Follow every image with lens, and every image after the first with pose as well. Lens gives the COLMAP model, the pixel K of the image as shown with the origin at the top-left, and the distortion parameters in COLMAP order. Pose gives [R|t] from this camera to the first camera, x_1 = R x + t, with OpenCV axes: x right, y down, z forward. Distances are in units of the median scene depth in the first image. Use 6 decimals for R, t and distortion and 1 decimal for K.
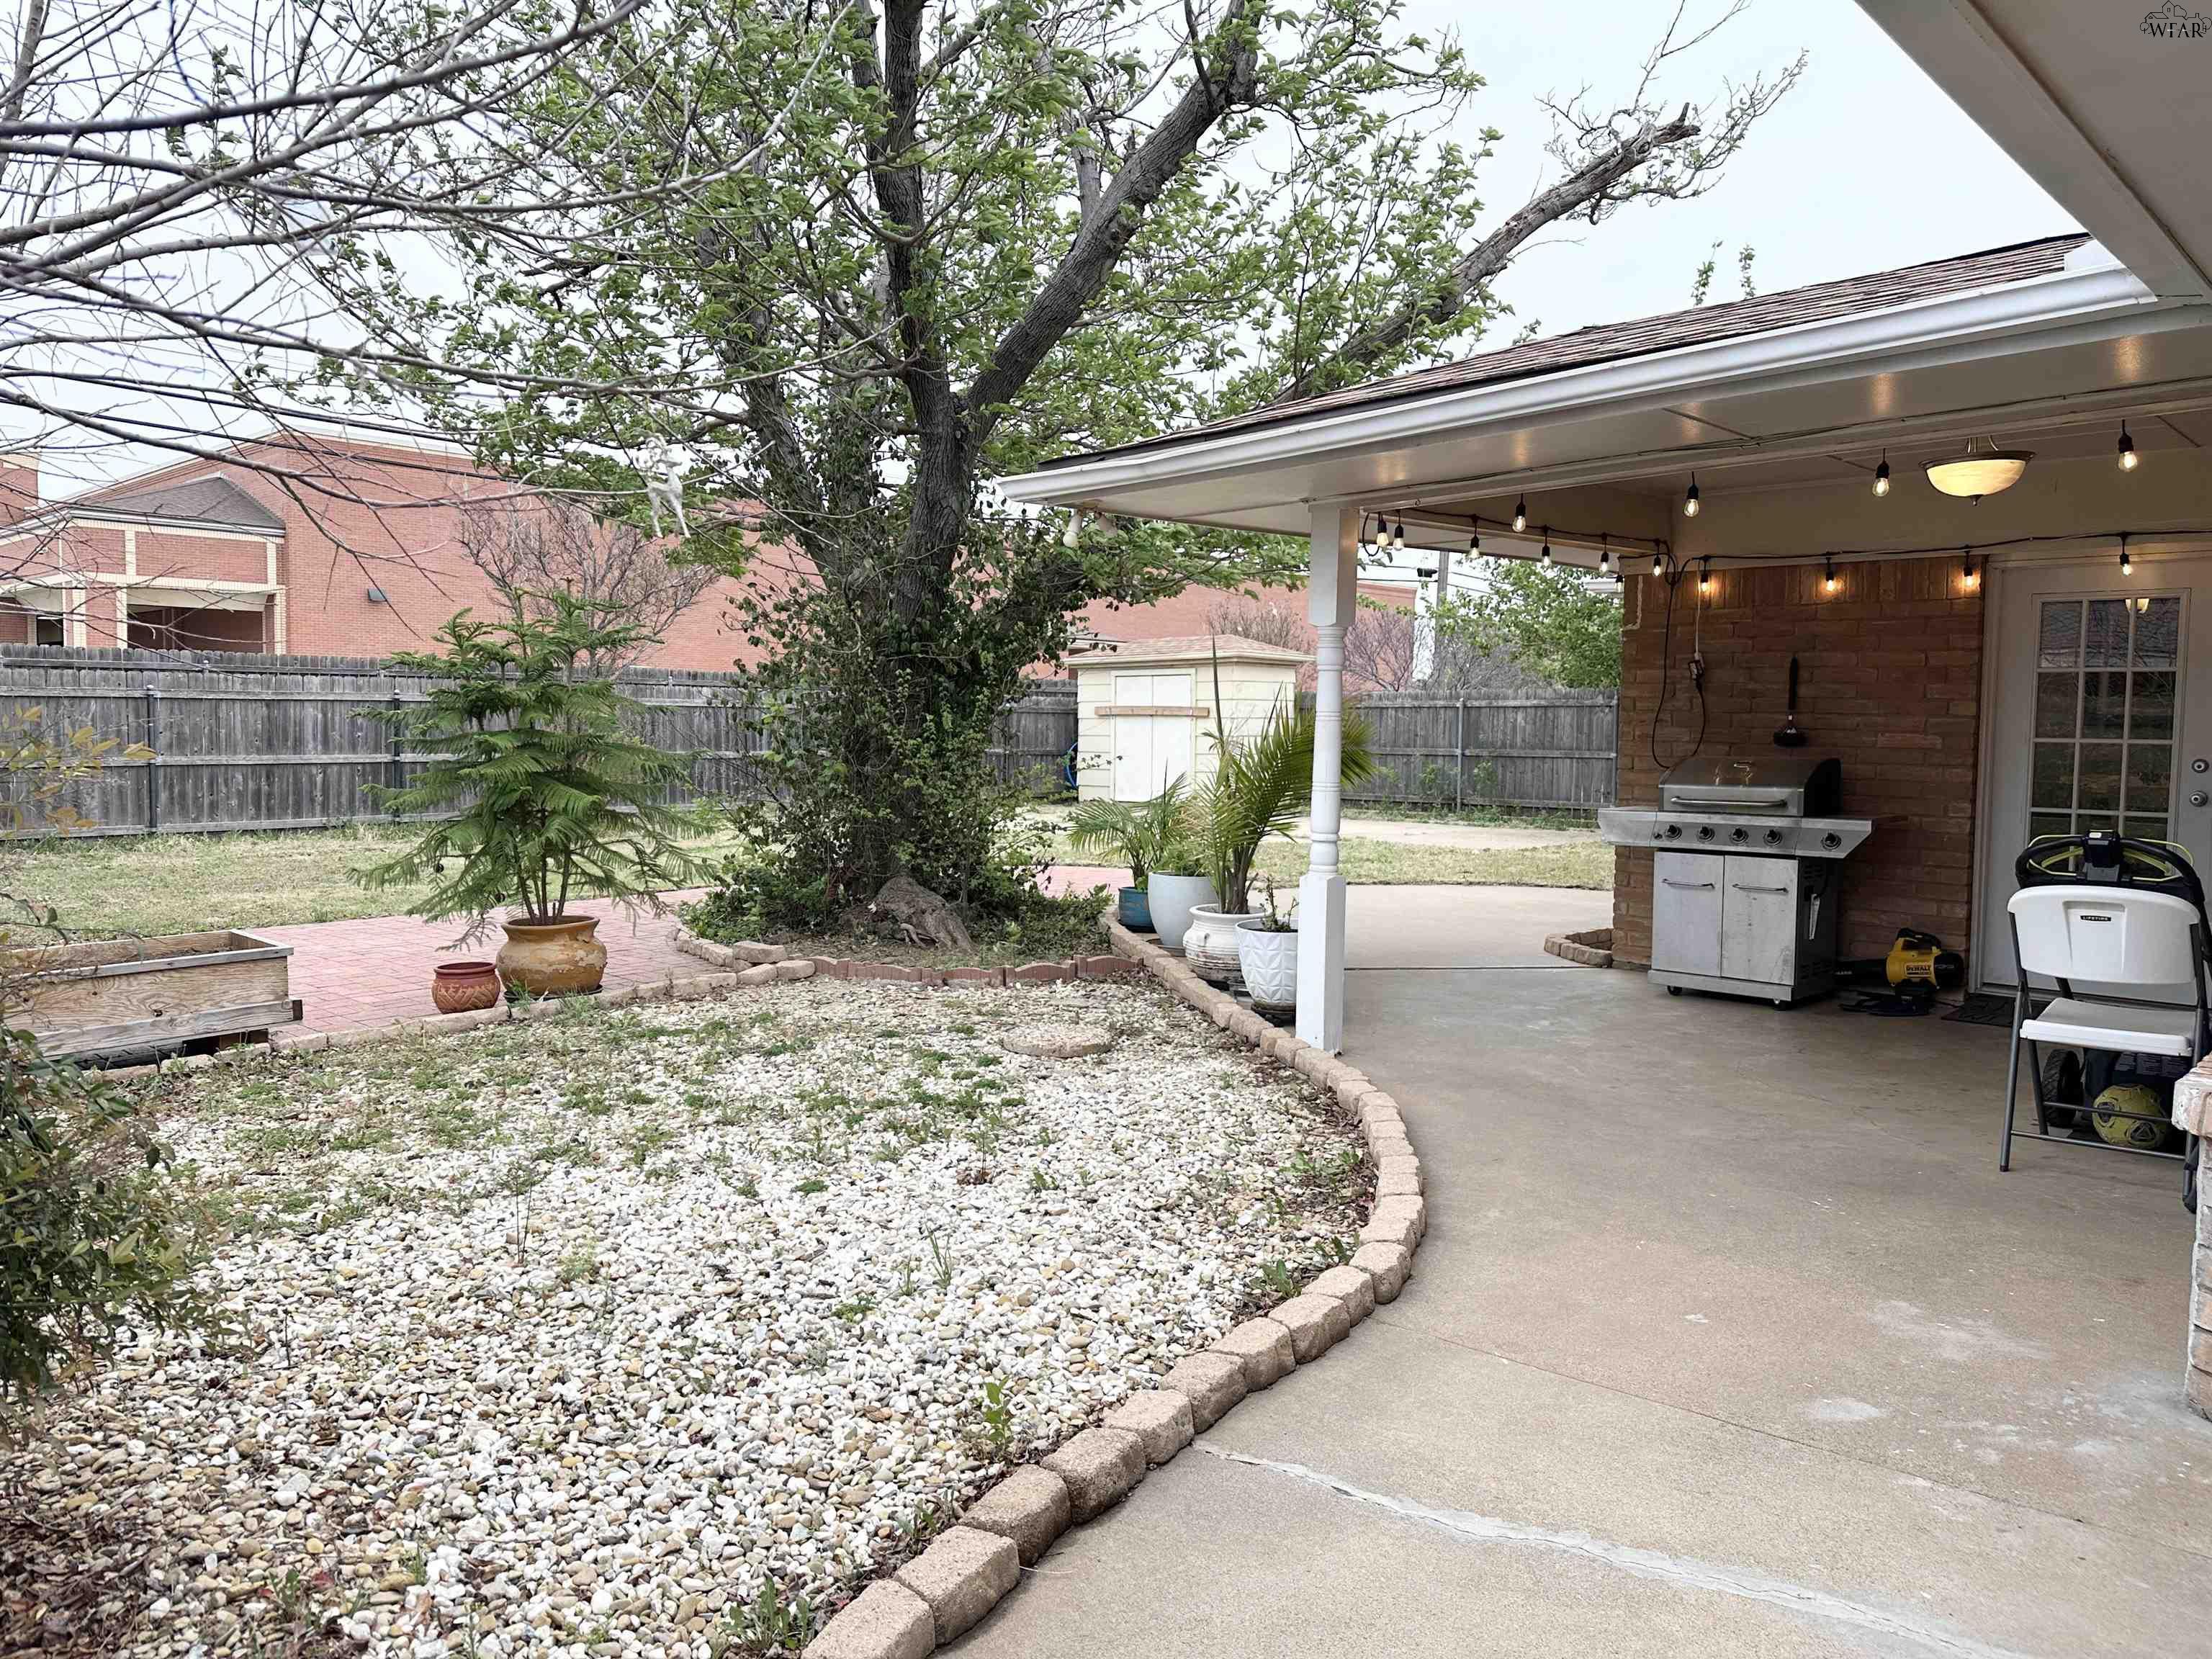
lens RADIAL K [[1566.6, 0, 1106.0], [0, 1566.6, 829.5], [0, 0, 1]] dist [0.000641, -0.001491]
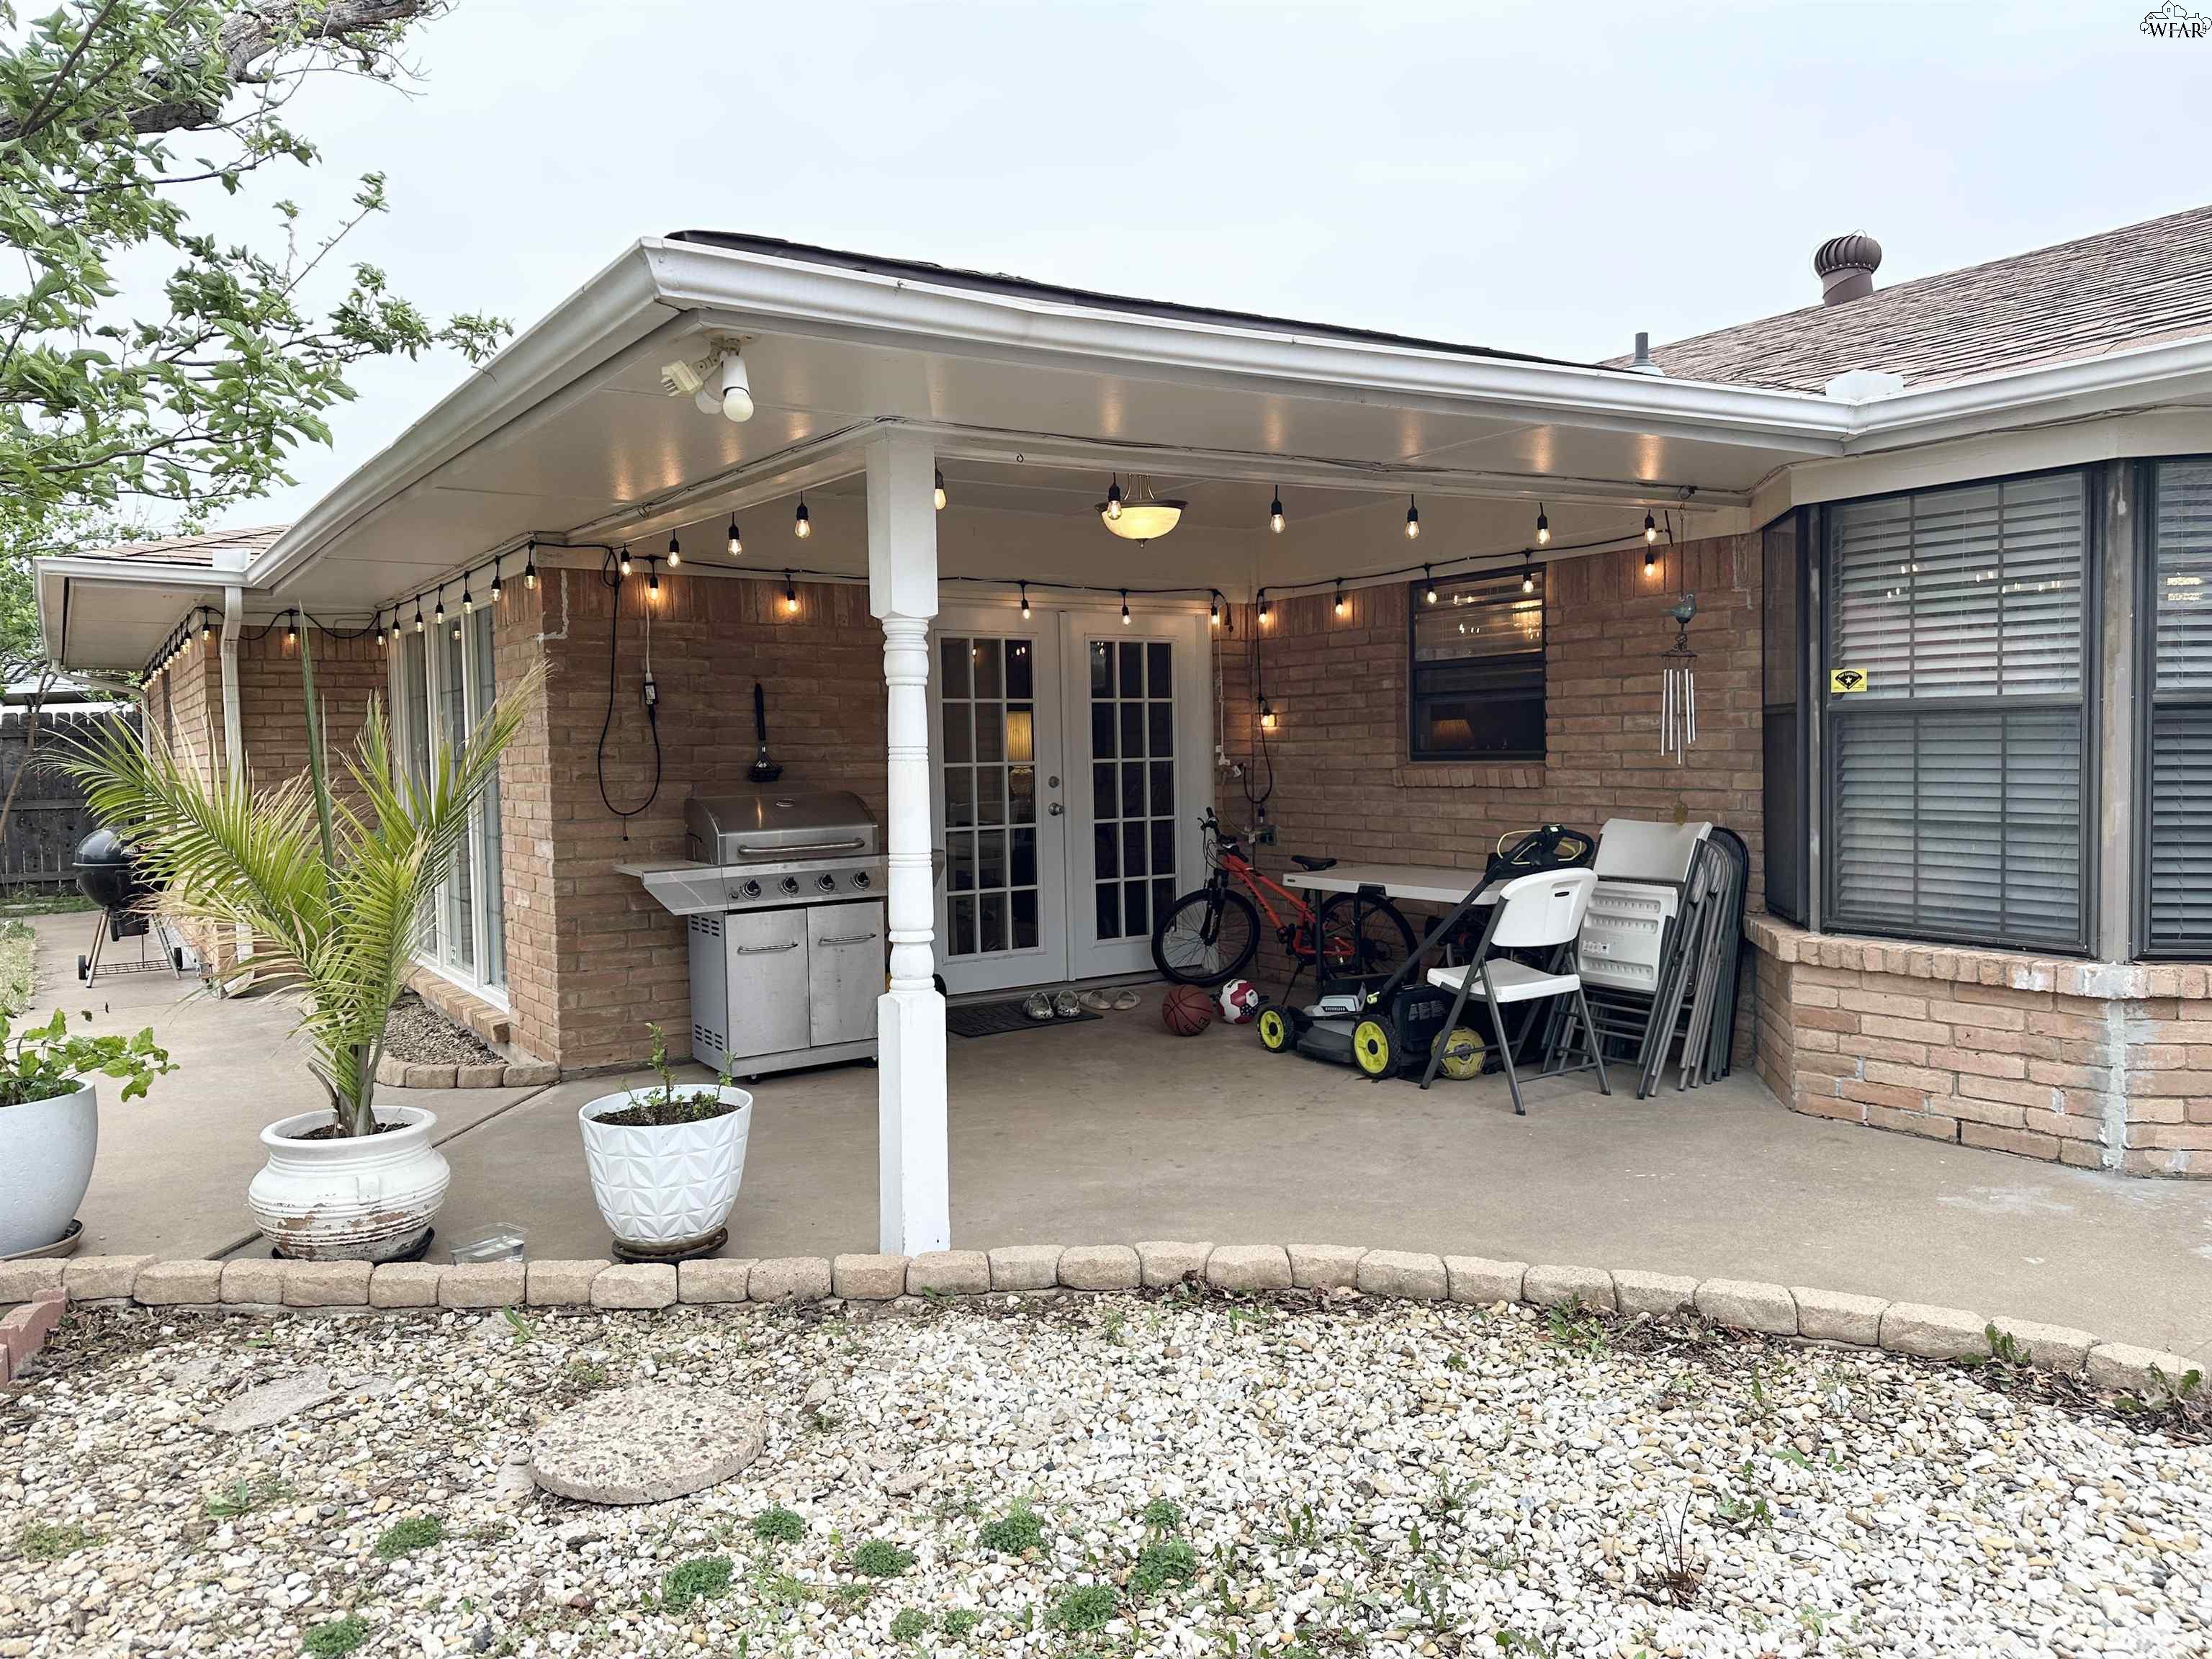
lens RADIAL K [[1566.6, 0, 1106.0], [0, 1566.6, 829.5], [0, 0, 1]] dist [0.000641, -0.001491]
pose [[0.248591, -0.072481, 0.965893, -0.395543], [0.091423, 0.994500, 0.051098, -0.055183], [-0.964284, 0.075602, 0.253851, 0.602691]]
